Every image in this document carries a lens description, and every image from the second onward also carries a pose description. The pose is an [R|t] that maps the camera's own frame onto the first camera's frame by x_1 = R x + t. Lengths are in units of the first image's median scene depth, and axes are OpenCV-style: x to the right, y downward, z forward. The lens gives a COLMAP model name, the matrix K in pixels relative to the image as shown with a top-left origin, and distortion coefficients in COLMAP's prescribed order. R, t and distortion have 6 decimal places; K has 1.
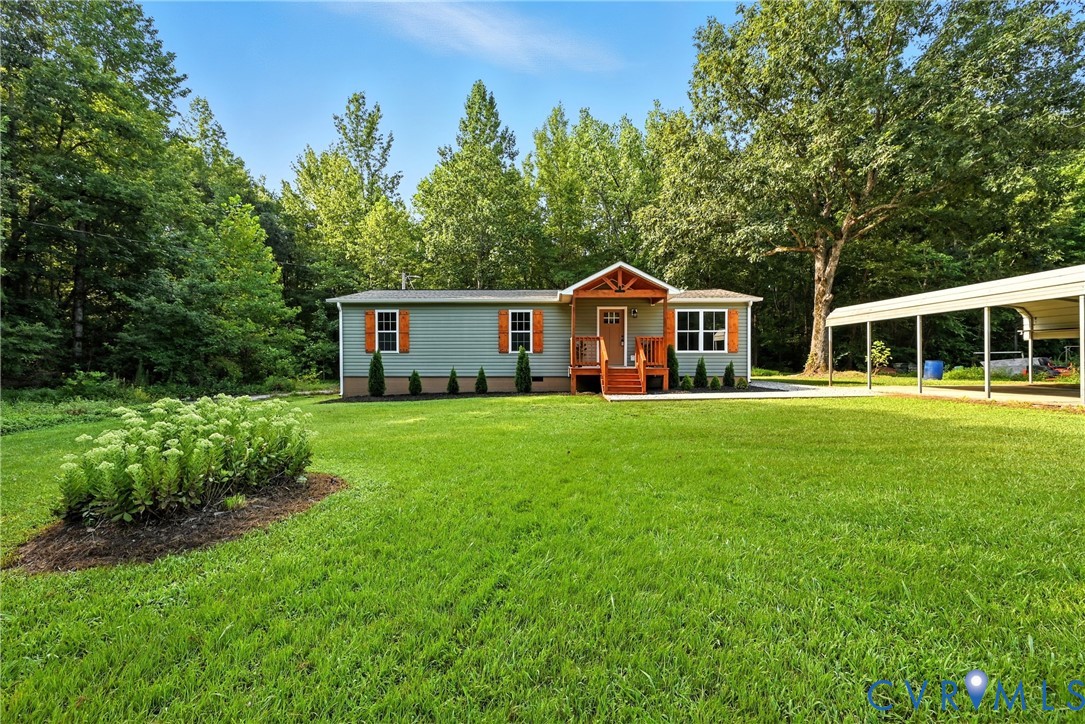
lens RADIAL K [[430.4, 0, 547.7], [0, 430.4, 358.4], [0, 0, 1]] dist [-0.001483, -0.000197]
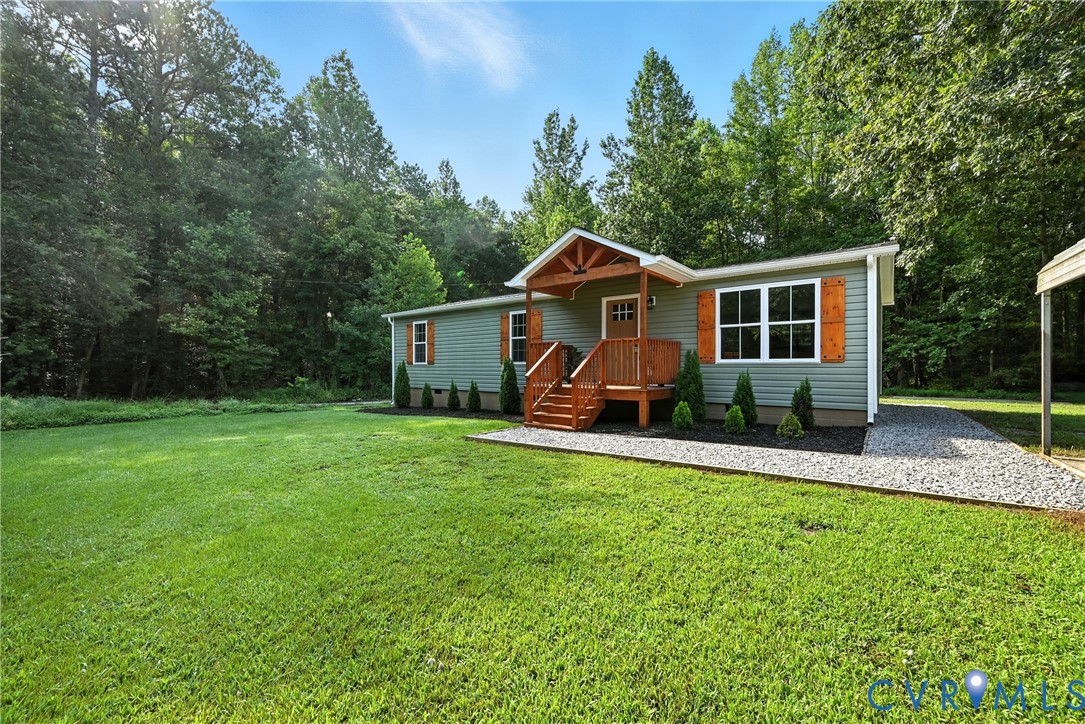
lens RADIAL K [[430.4, 0, 541.9], [0, 430.4, 370.0], [0, 0, 1]] dist [-0.001483, -0.000197]
pose [[0.793268, 0.005634, -0.608847, 0.467448], [0.004330, 0.999880, 0.014895, -0.012795], [0.608858, -0.014452, 0.793148, 0.379645]]
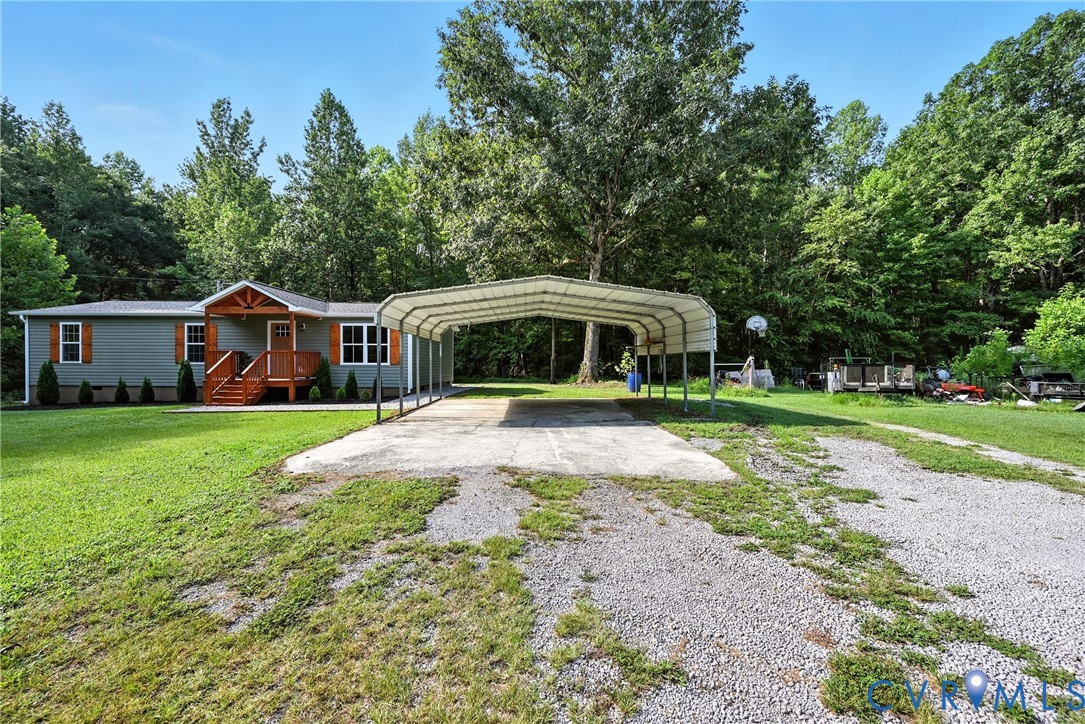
lens RADIAL K [[430.4, 0, 538.6], [0, 430.4, 365.6], [0, 0, 1]] dist [-0.001483, -0.000197]
pose [[0.999951, 0.005983, 0.007904, 0.776296], [-0.006122, 0.999826, 0.017624, -0.031909], [-0.007797, -0.017672, 0.999813, -0.066787]]
